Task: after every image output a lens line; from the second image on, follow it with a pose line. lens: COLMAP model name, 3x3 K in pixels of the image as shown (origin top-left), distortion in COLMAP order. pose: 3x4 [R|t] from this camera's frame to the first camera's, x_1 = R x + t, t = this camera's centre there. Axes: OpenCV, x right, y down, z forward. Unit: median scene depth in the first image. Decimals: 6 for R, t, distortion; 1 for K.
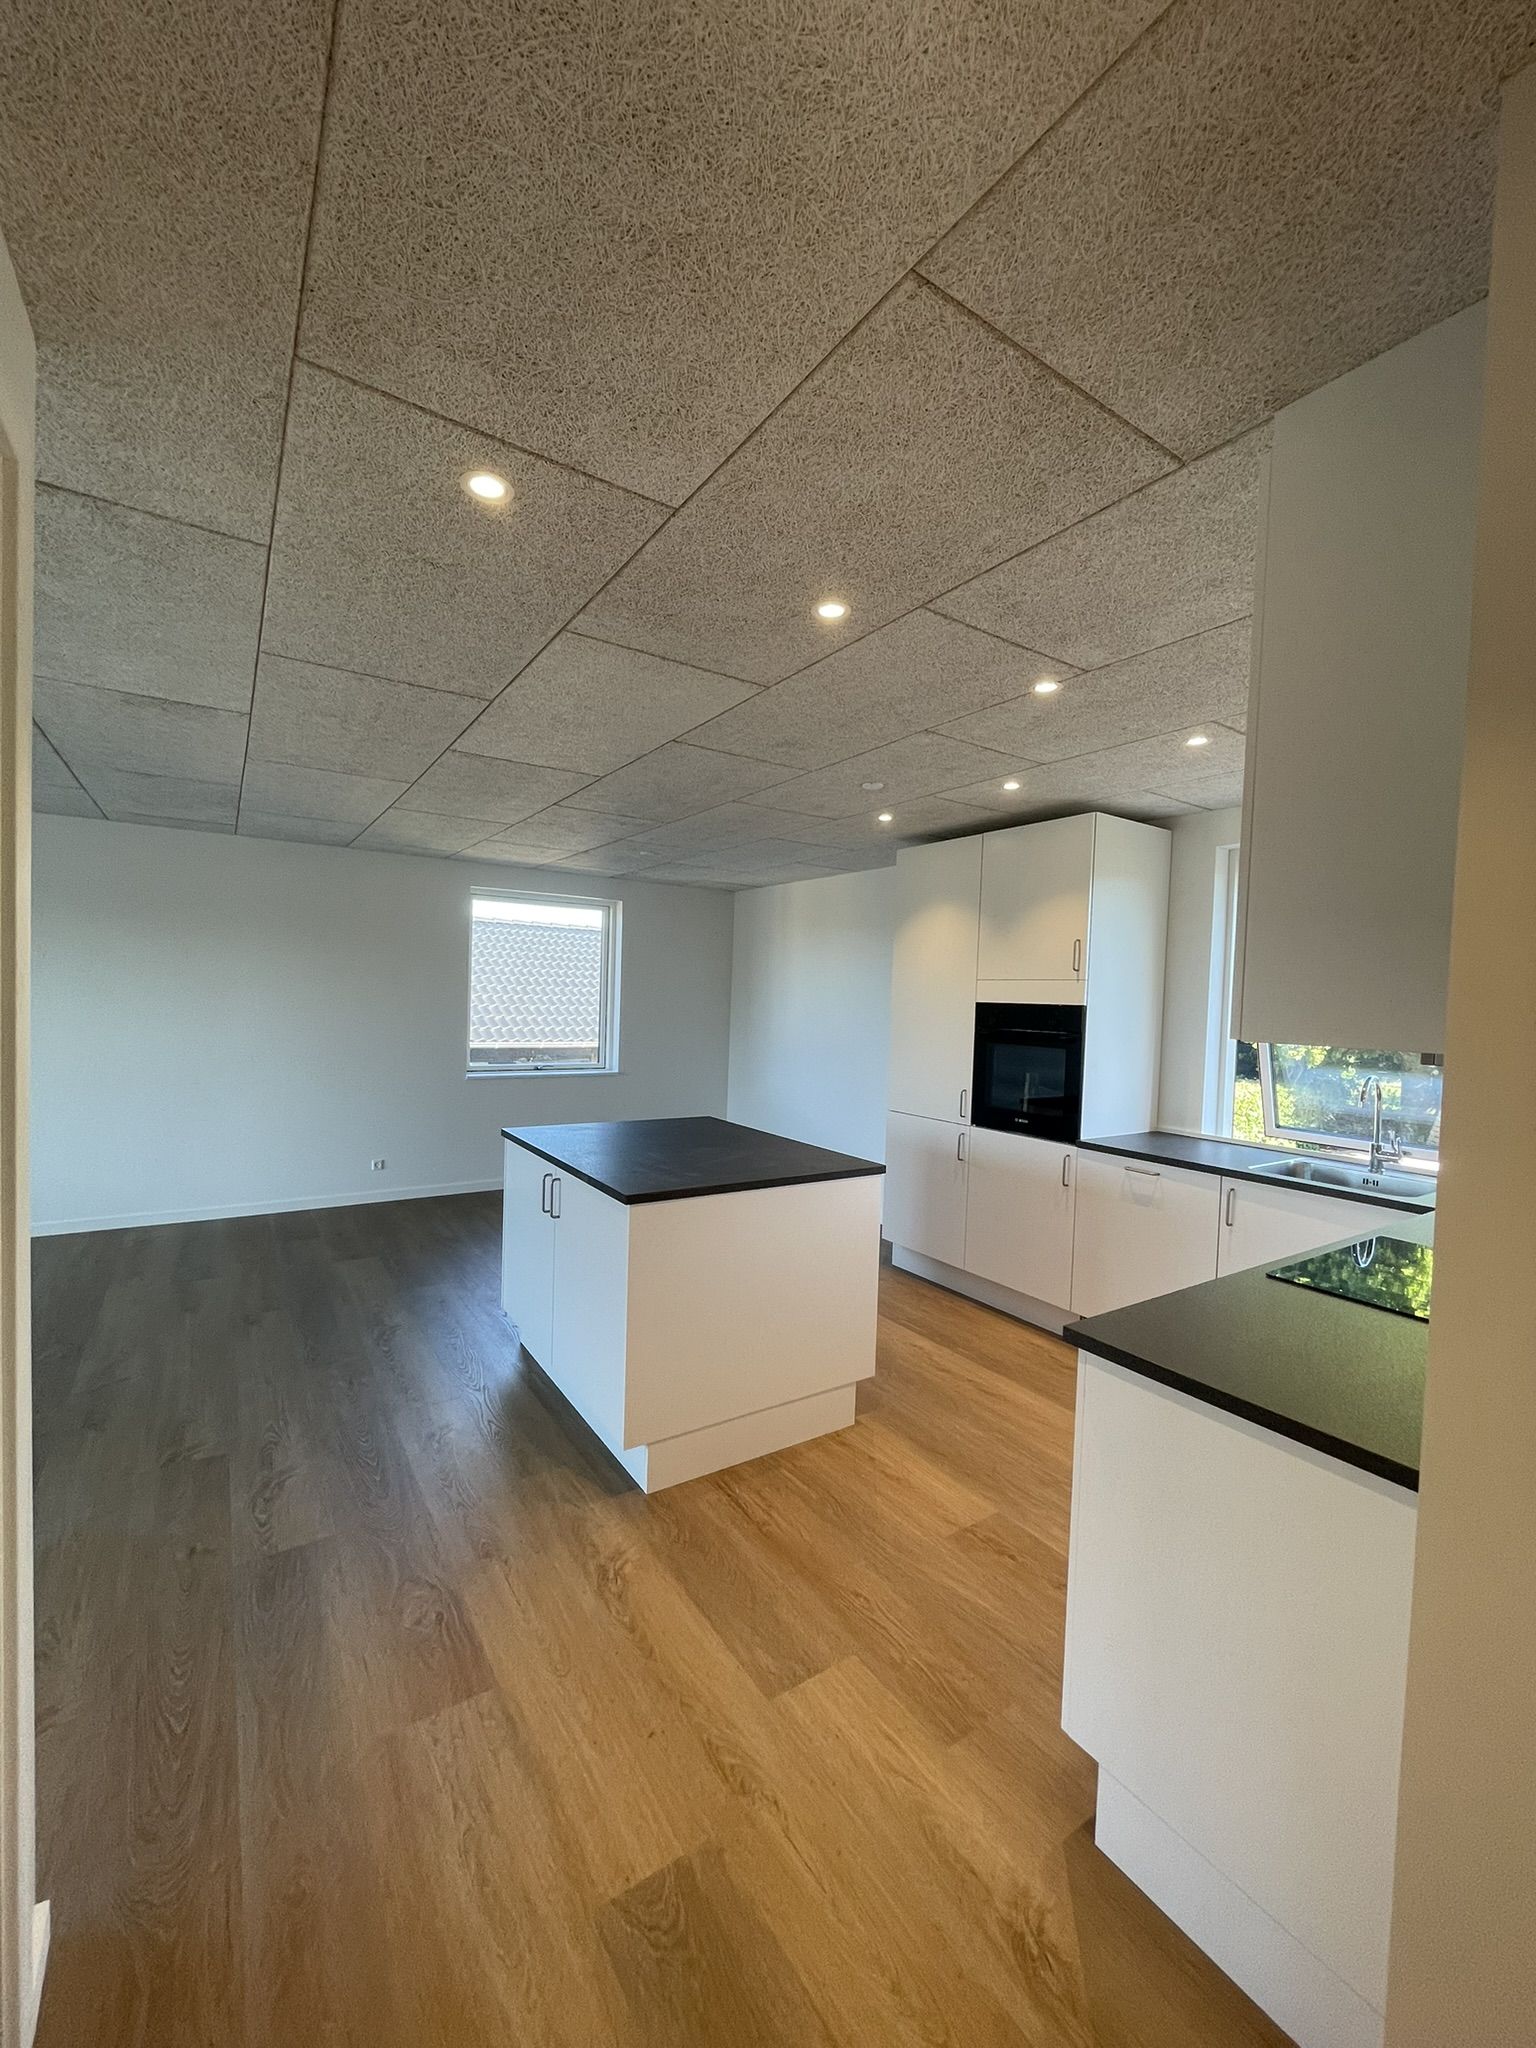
lens RADIAL K [[823.1, 0, 768.0], [0, 823.1, 1024.0], [0, 0, 1]] dist [-0.000369, 0.000189]
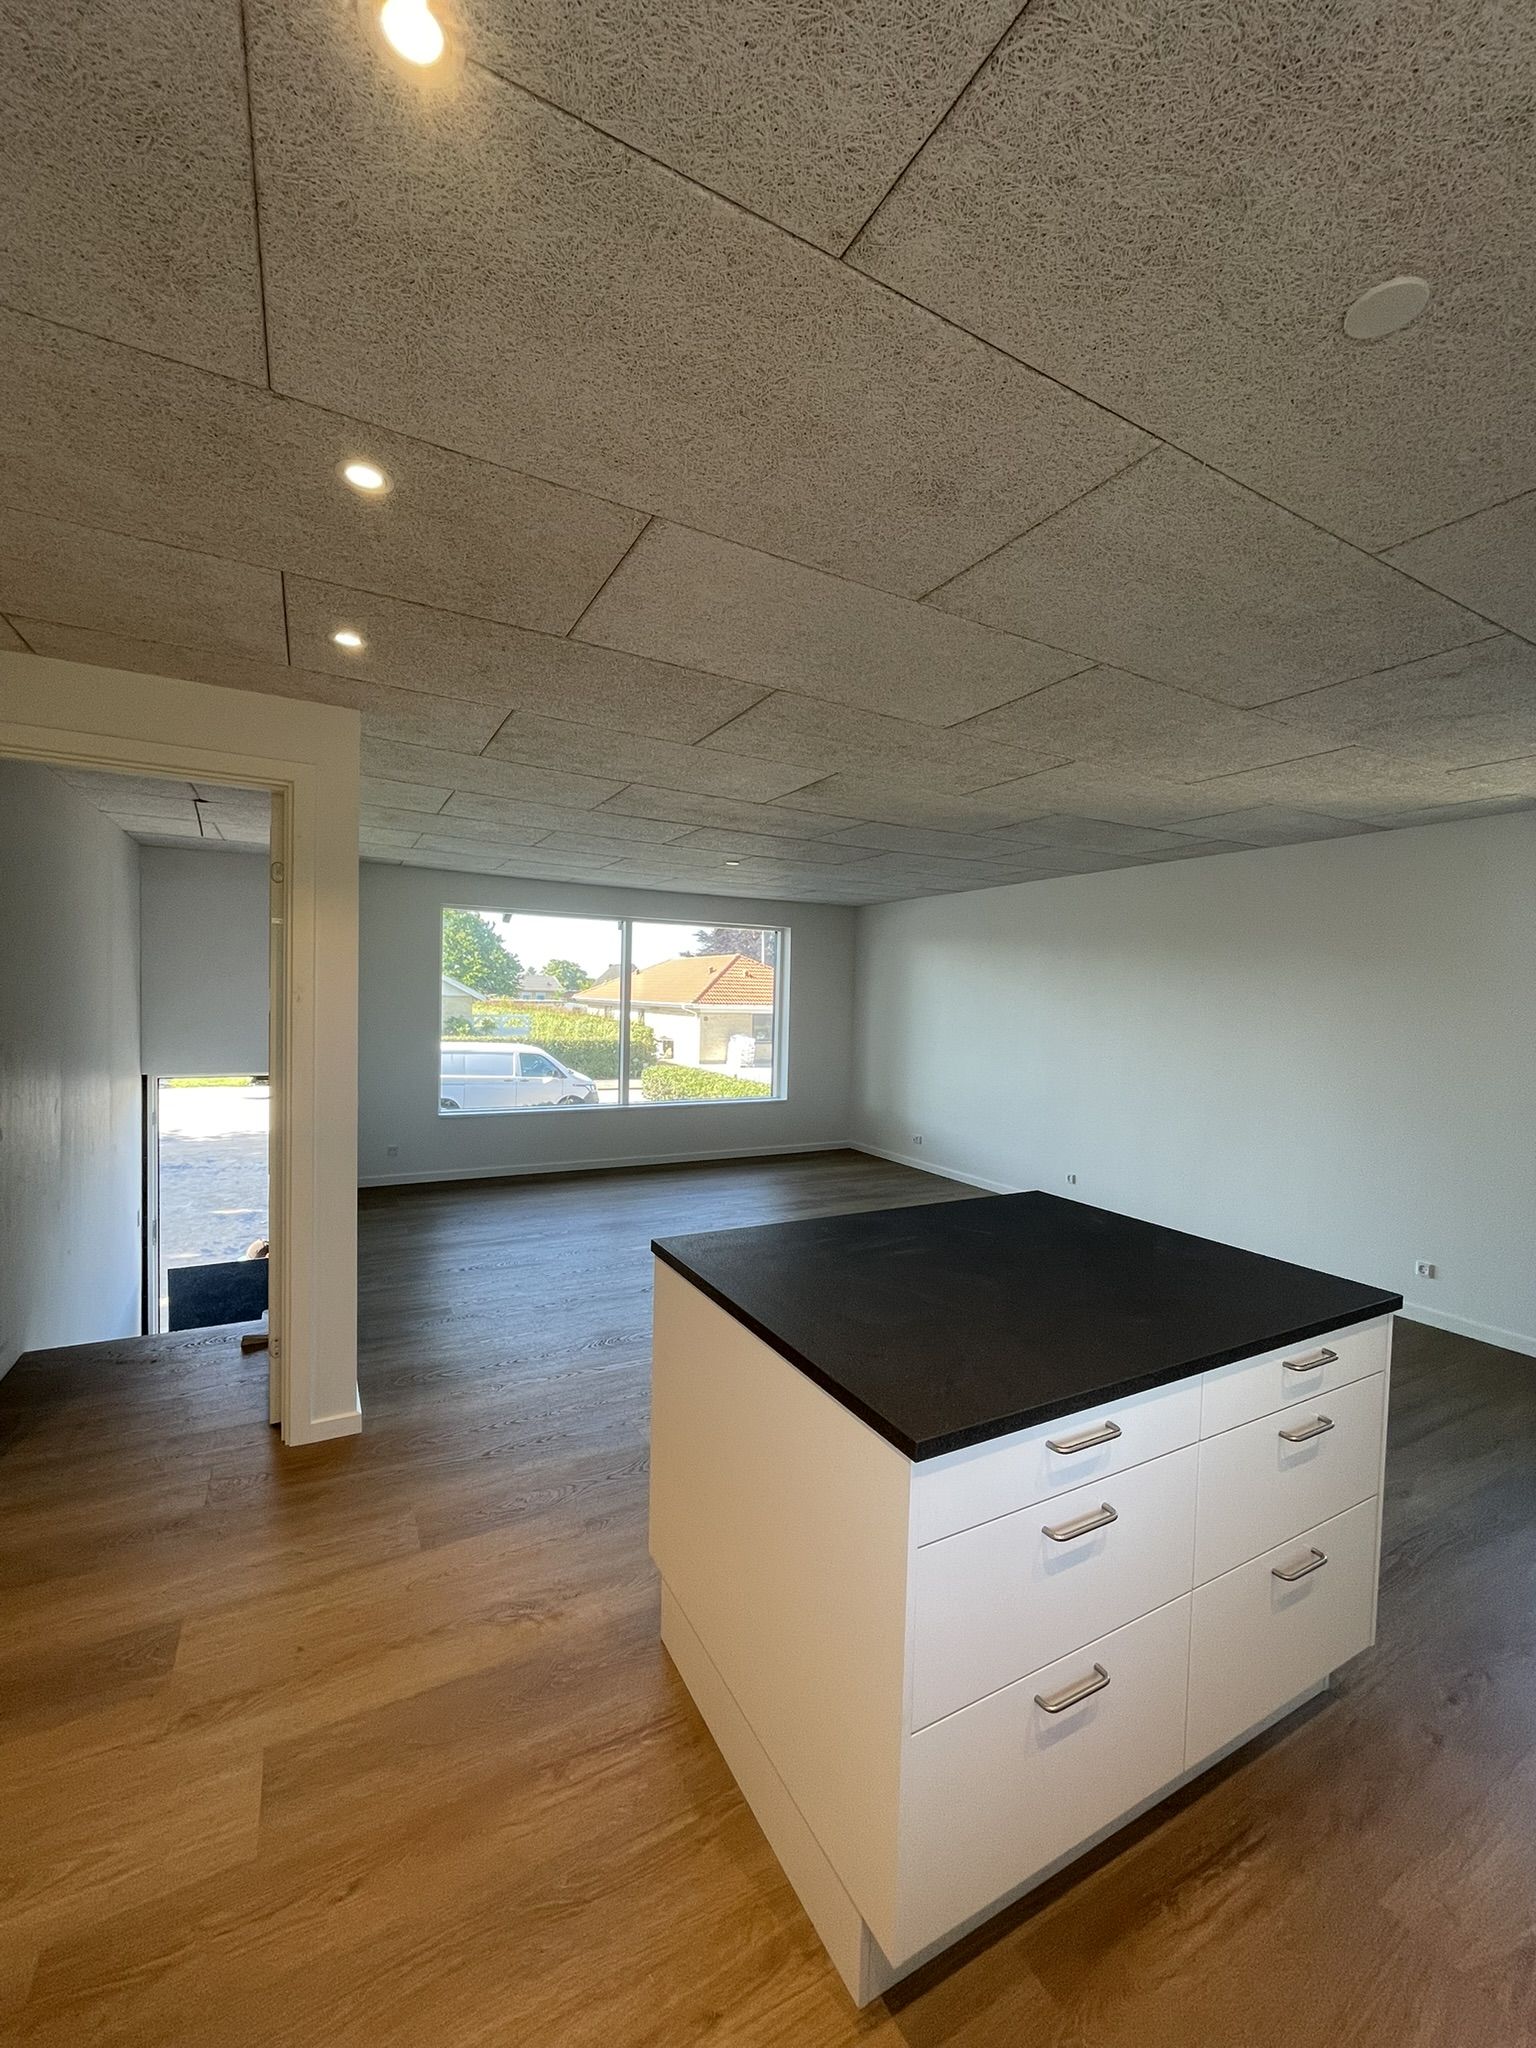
lens RADIAL K [[823.1, 0, 768.0], [0, 823.1, 1024.0], [0, 0, 1]] dist [-0.000369, 0.000189]
pose [[-0.083289, 0.002343, -0.996523, 0.627137], [-0.056500, 0.998378, 0.007069, -0.019633], [0.994922, 0.056893, -0.083022, 1.143629]]
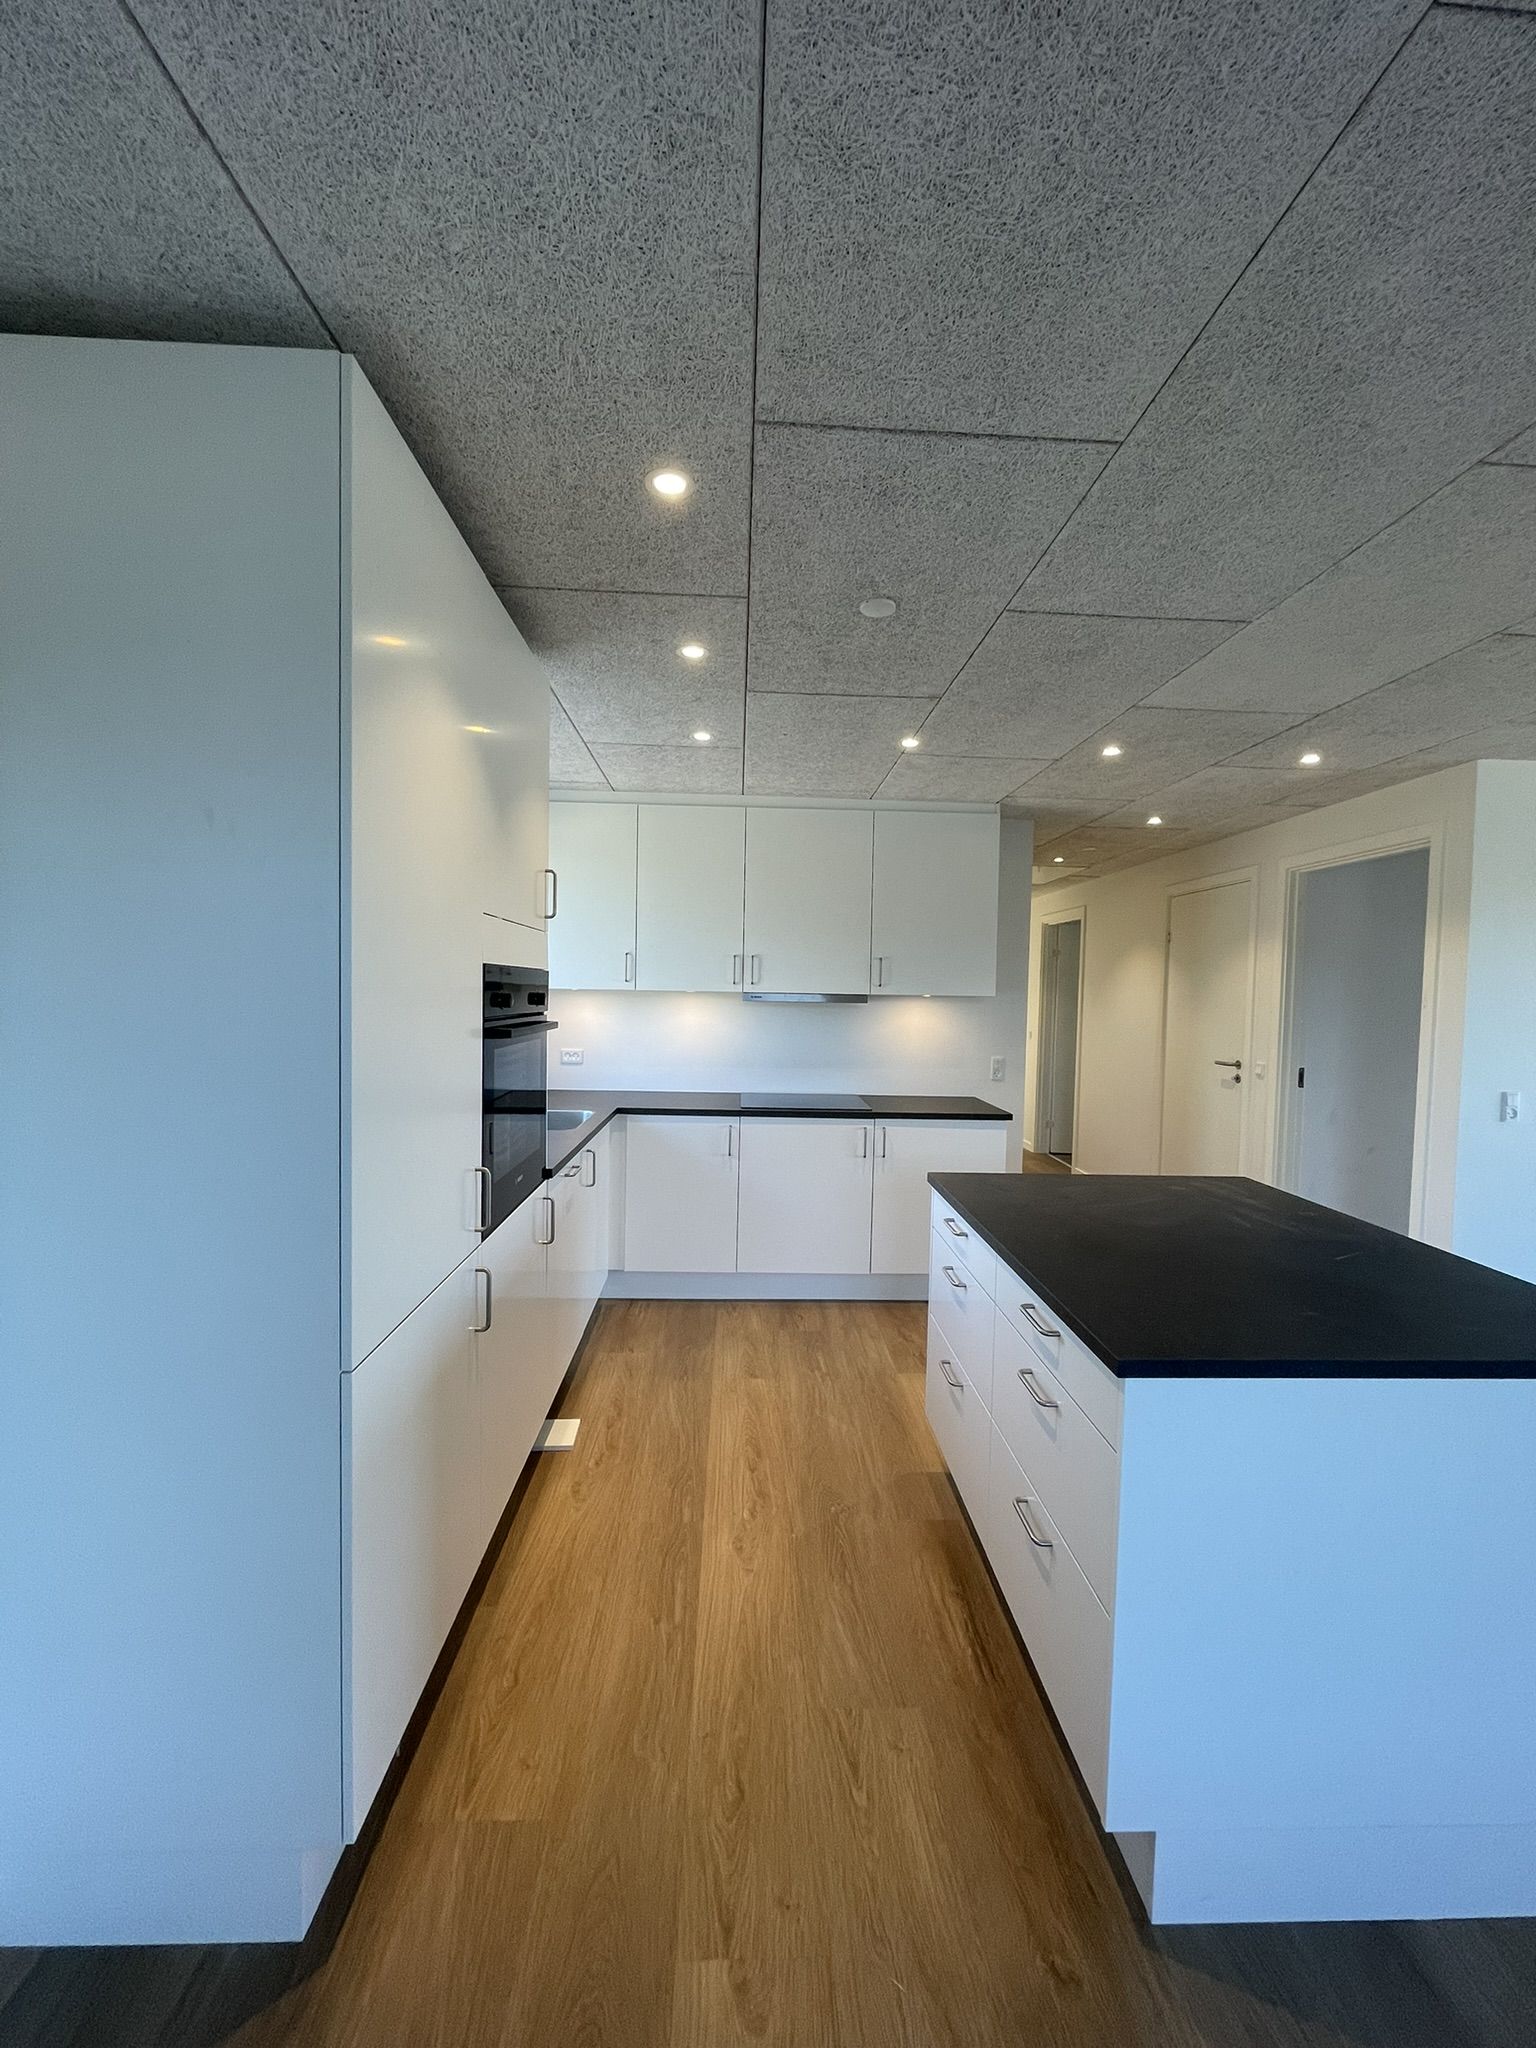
lens RADIAL K [[823.1, 0, 768.0], [0, 823.1, 1024.0], [0, 0, 1]] dist [-0.000369, 0.000189]
pose [[-0.849874, -0.070234, 0.522284, -0.184862], [-0.030279, 0.995950, 0.084660, -0.060985], [-0.526115, 0.056136, -0.848559, 2.171951]]
